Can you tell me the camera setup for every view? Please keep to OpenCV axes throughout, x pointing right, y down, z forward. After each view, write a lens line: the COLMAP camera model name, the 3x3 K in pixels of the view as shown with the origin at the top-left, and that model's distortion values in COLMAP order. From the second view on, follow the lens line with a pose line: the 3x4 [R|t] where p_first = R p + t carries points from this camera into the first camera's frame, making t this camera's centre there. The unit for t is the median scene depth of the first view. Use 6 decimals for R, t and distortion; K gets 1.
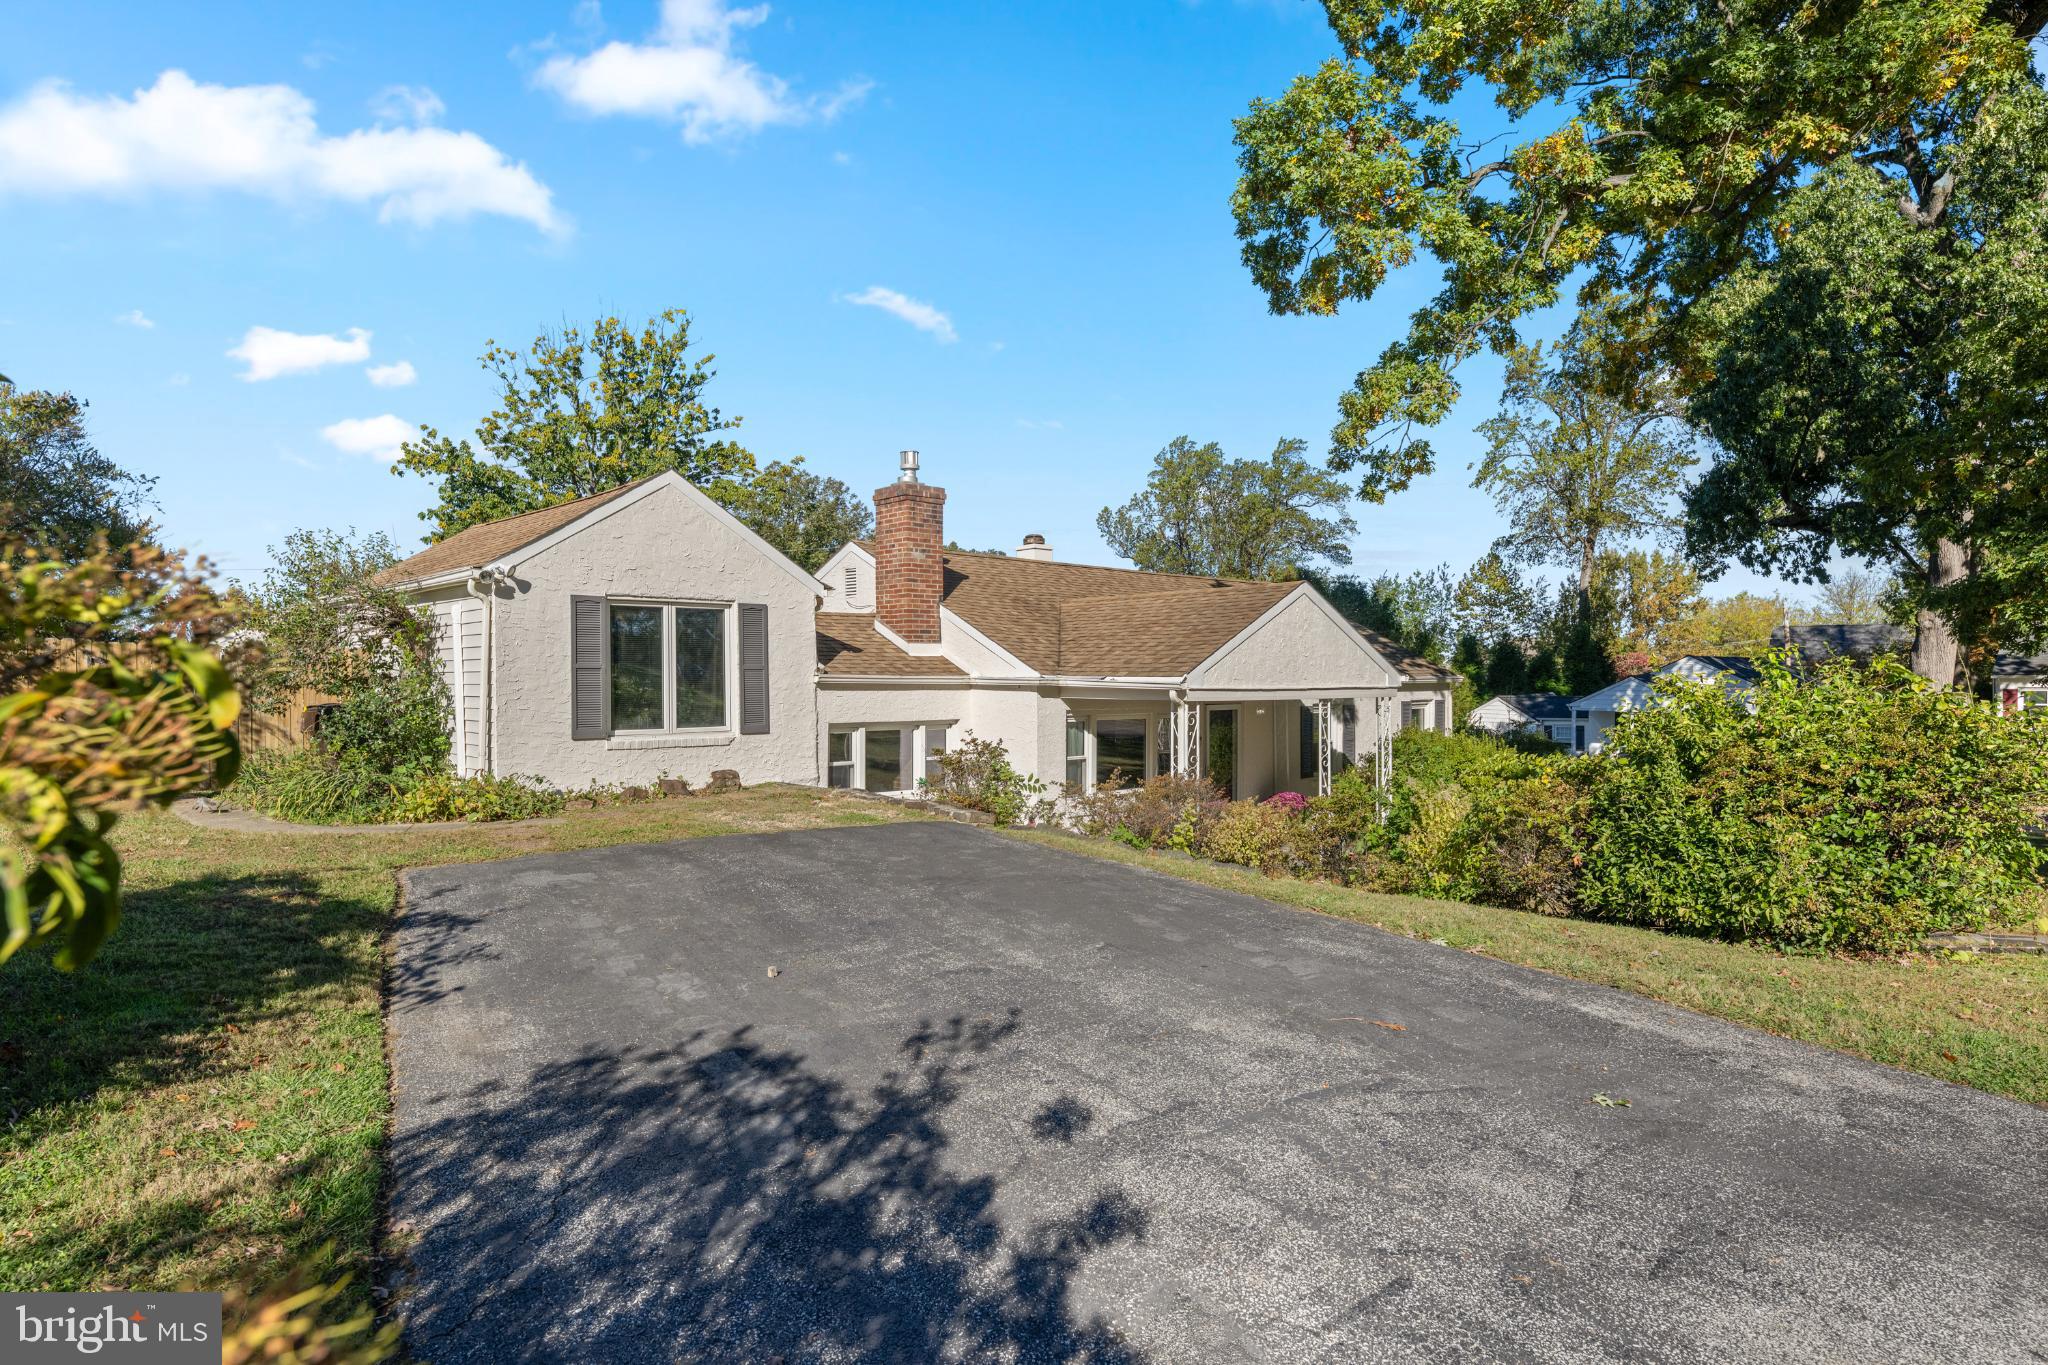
lens RADIAL K [[1140.7, 0, 1018.2], [0, 1140.7, 686.5], [0, 0, 1]] dist [0.000134, 0.000432]
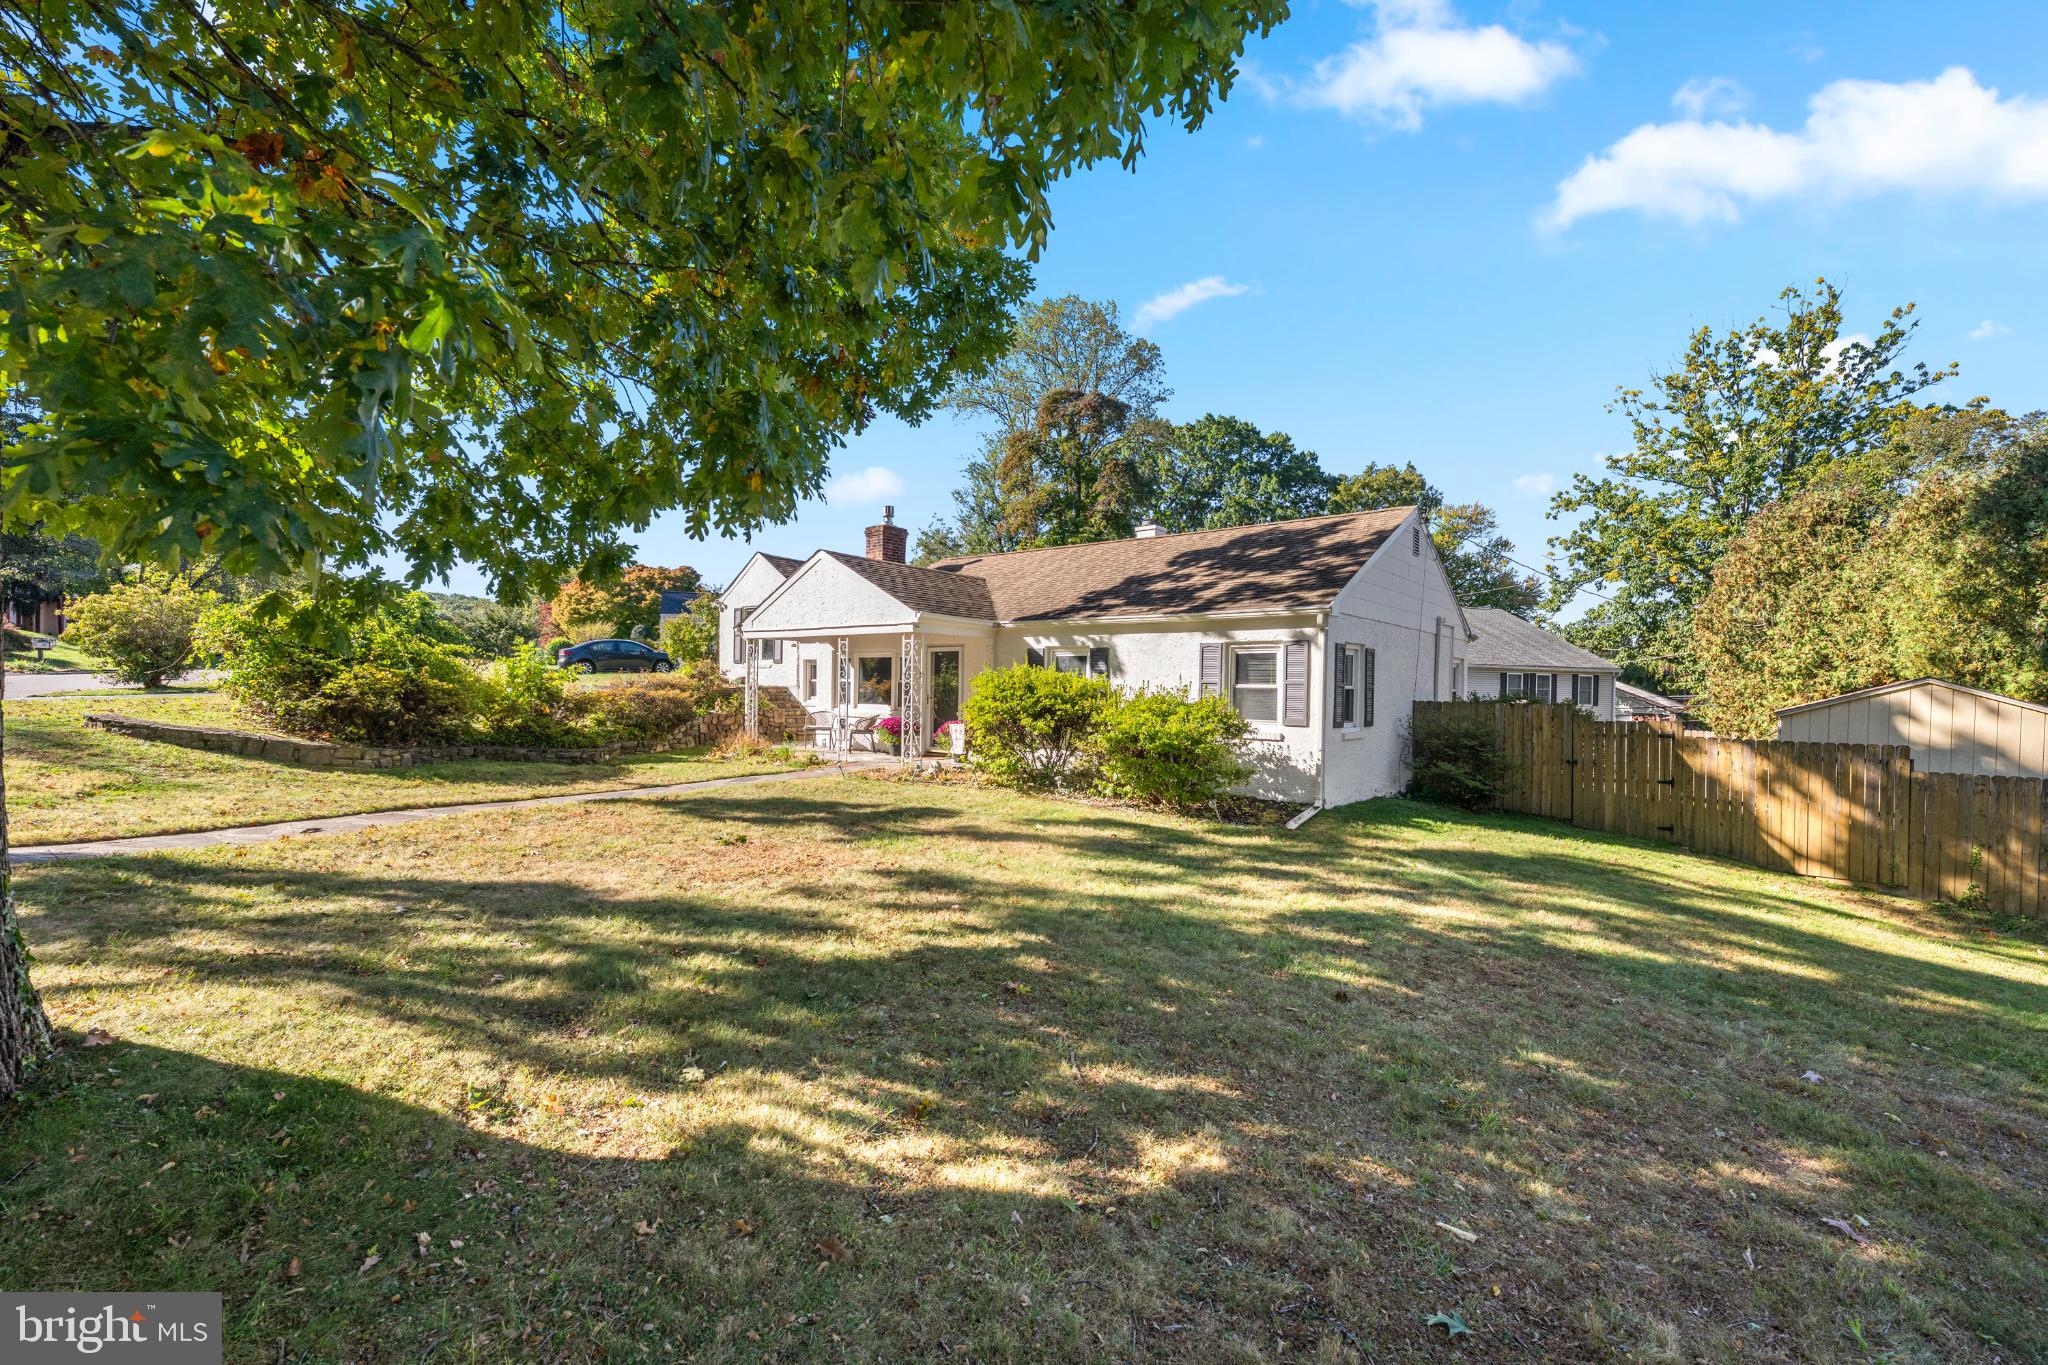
lens RADIAL K [[860.9, 0, 1017.0], [0, 860.9, 693.5], [0, 0, 1]] dist [-0.000384, -0.000023]
pose [[0.132482, 0.009834, -0.991137, 0.323481], [-0.022254, 0.999728, 0.006945, 0.016937], [0.990936, 0.021136, 0.132664, 0.270485]]
